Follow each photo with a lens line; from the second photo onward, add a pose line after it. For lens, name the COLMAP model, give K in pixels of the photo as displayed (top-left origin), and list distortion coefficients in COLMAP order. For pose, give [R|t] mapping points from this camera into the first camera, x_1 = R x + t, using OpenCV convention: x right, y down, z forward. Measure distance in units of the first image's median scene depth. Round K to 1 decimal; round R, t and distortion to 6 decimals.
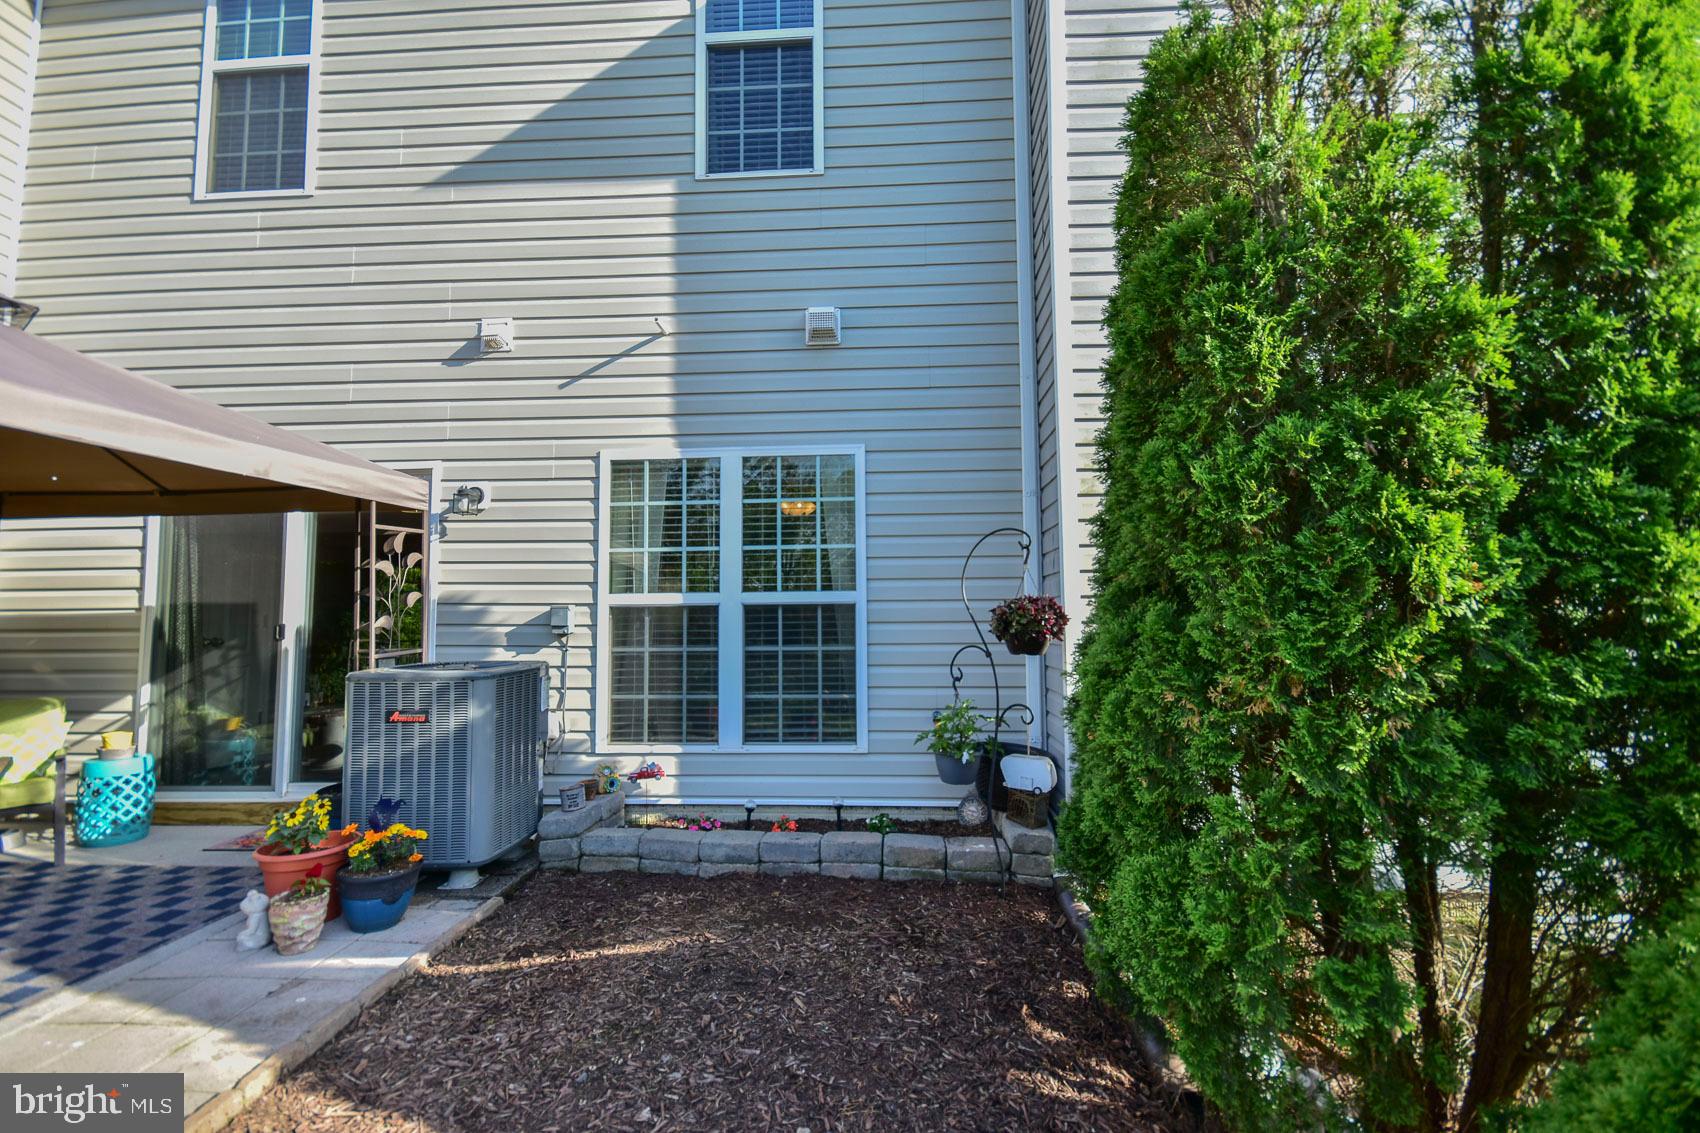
lens RADIAL K [[739.5, 0, 849.8], [0, 739.5, 567.1], [0, 0, 1]] dist [0.013910, -0.003949]
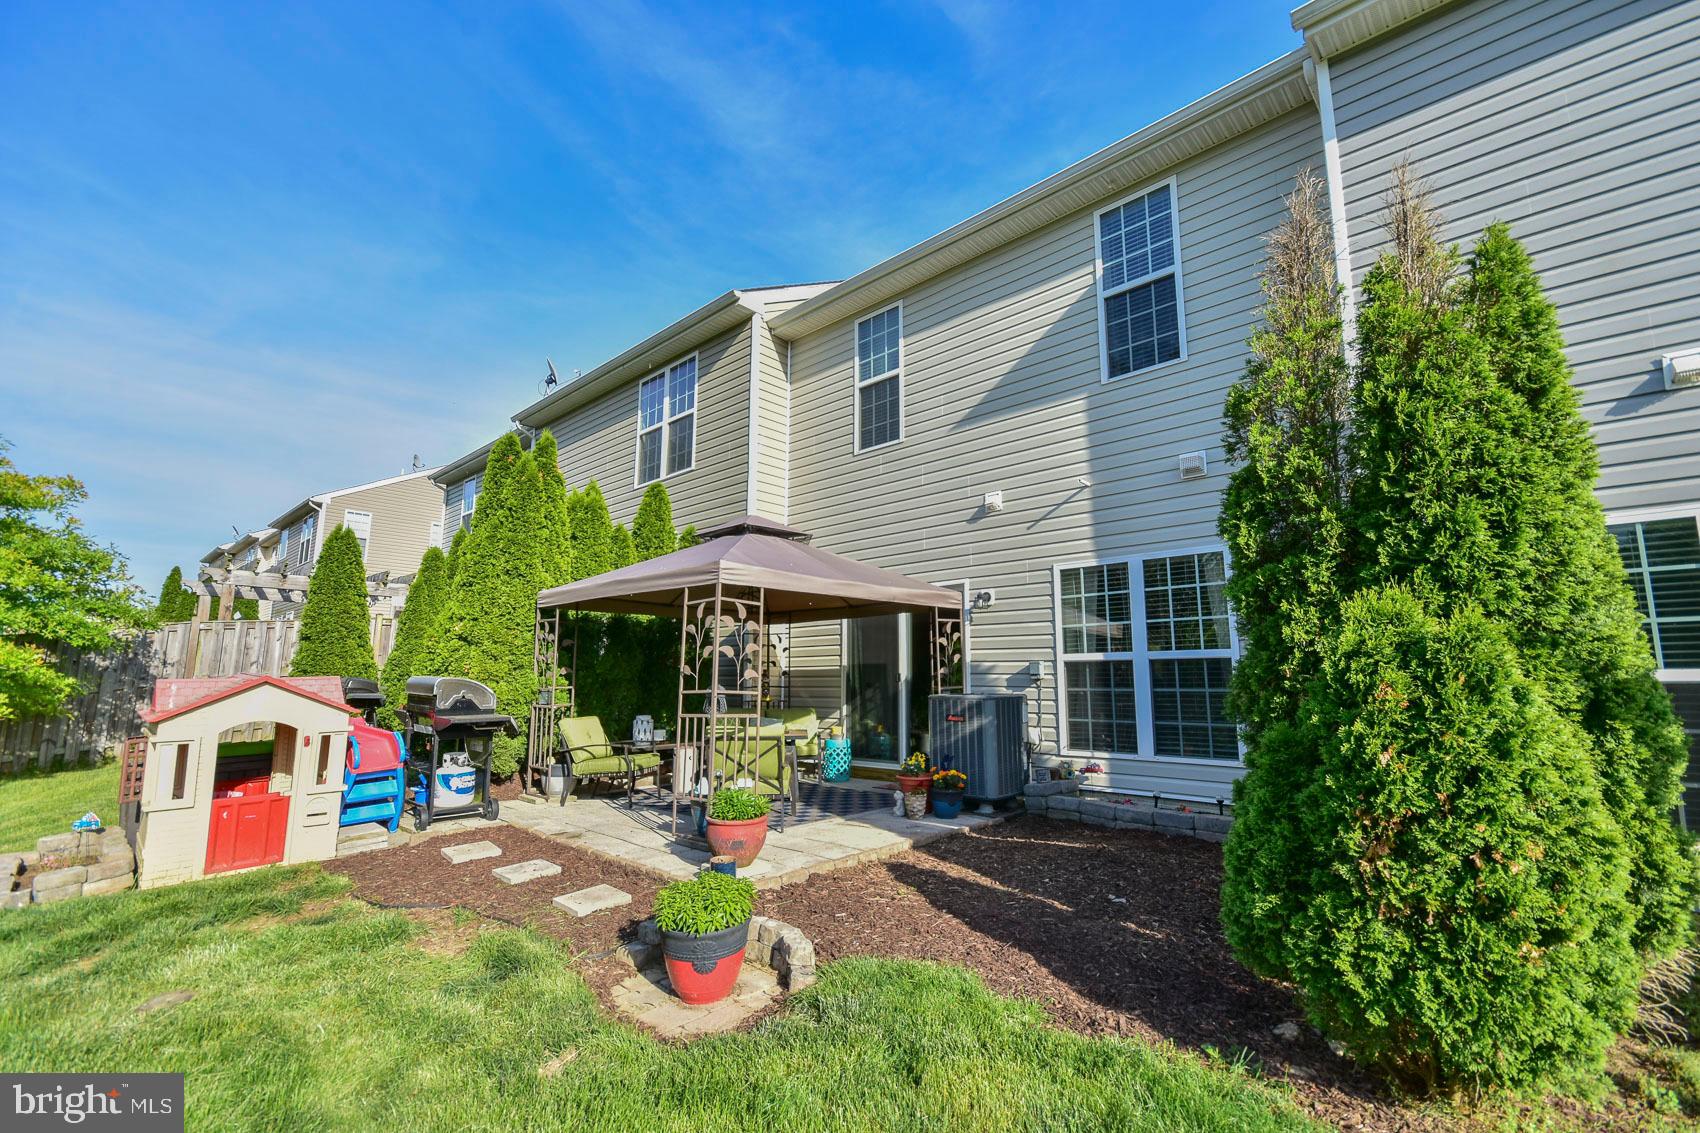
lens RADIAL K [[739.5, 0, 863.6], [0, 739.5, 570.0], [0, 0, 1]] dist [0.013910, -0.003949]
pose [[0.778496, -0.088507, -0.621378, 0.345984], [0.034821, 0.994573, -0.098038, -0.002246], [0.626683, 0.054685, 0.777353, -0.514347]]
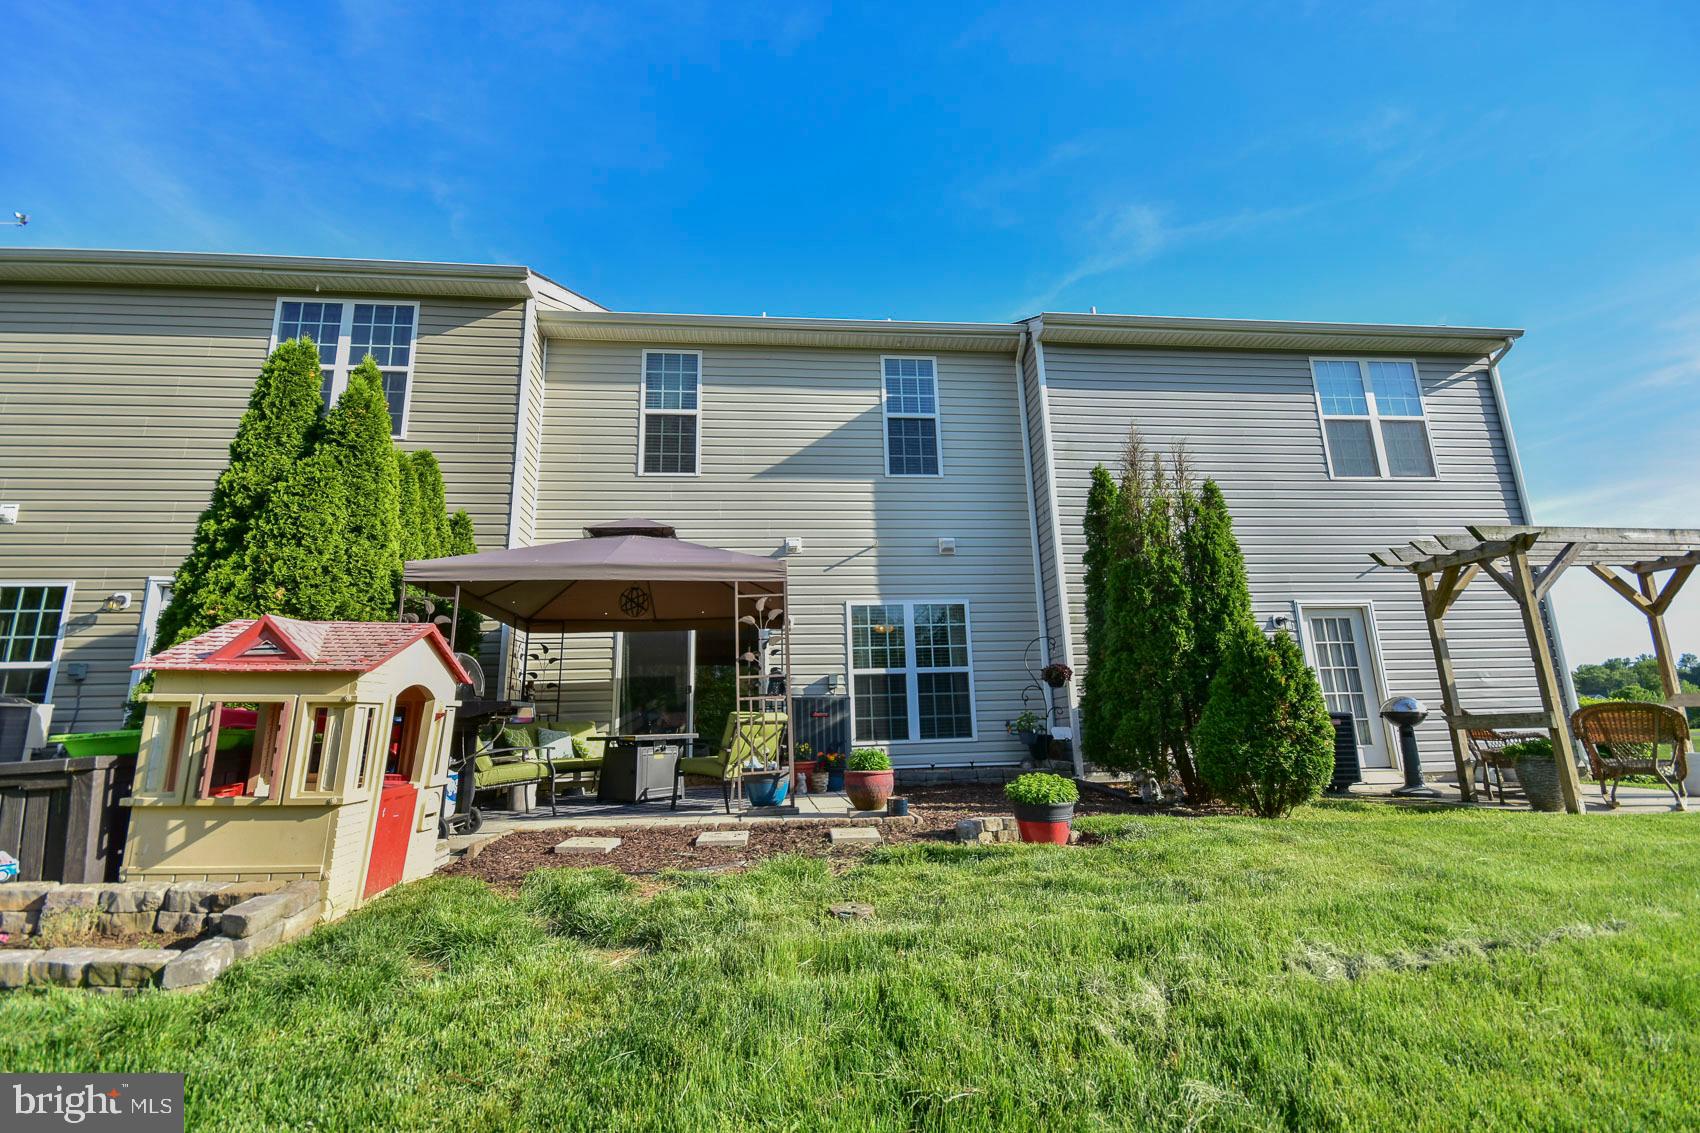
lens RADIAL K [[739.5, 0, 850.7], [0, 739.5, 572.1], [0, 0, 1]] dist [0.013910, -0.003949]
pose [[0.986459, 0.014908, 0.163328, -0.683299], [0.010668, 0.987918, -0.154610, 0.089521], [-0.163660, 0.154259, 0.974382, -1.091875]]
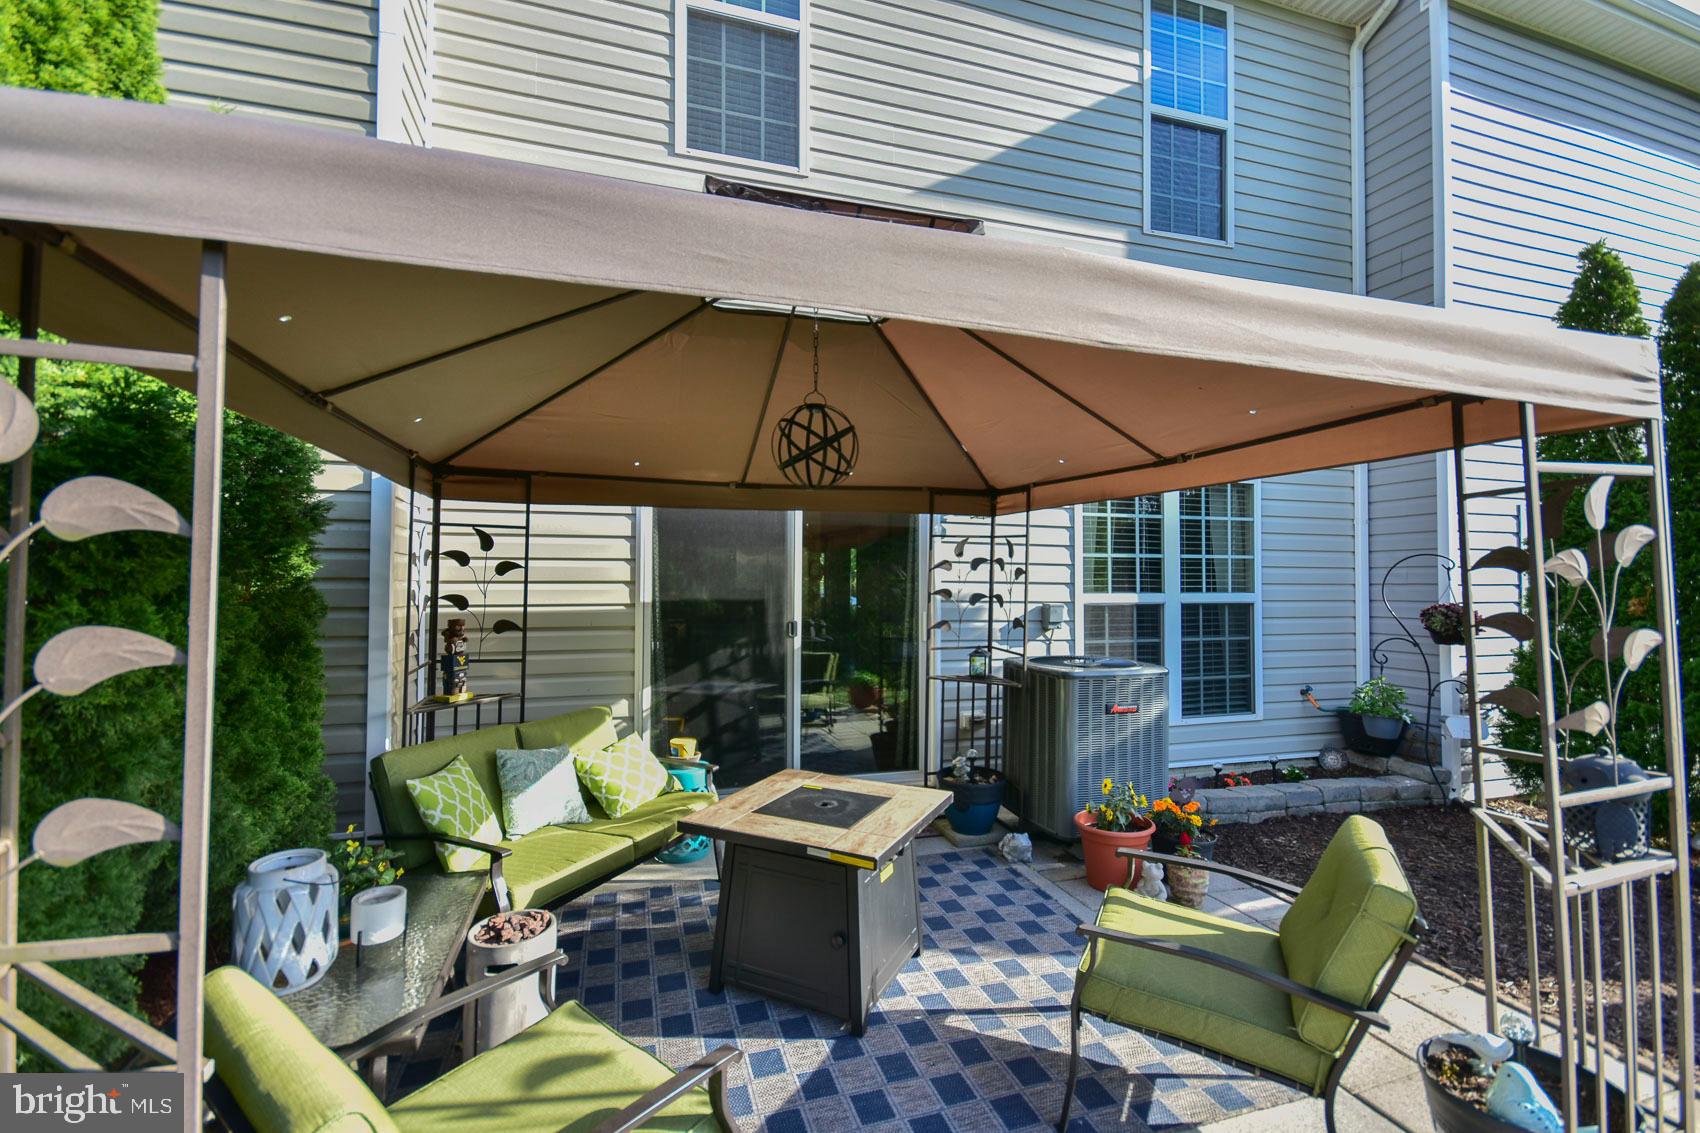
lens RADIAL K [[739.5, 0, 855.3], [0, 739.5, 567.3], [0, 0, 1]] dist [0.013910, -0.003949]
pose [[0.934567, 0.019049, 0.355277, -1.063447], [-0.034659, 0.998691, 0.037625, -0.035110], [-0.354095, -0.047477, 0.934004, 0.063560]]
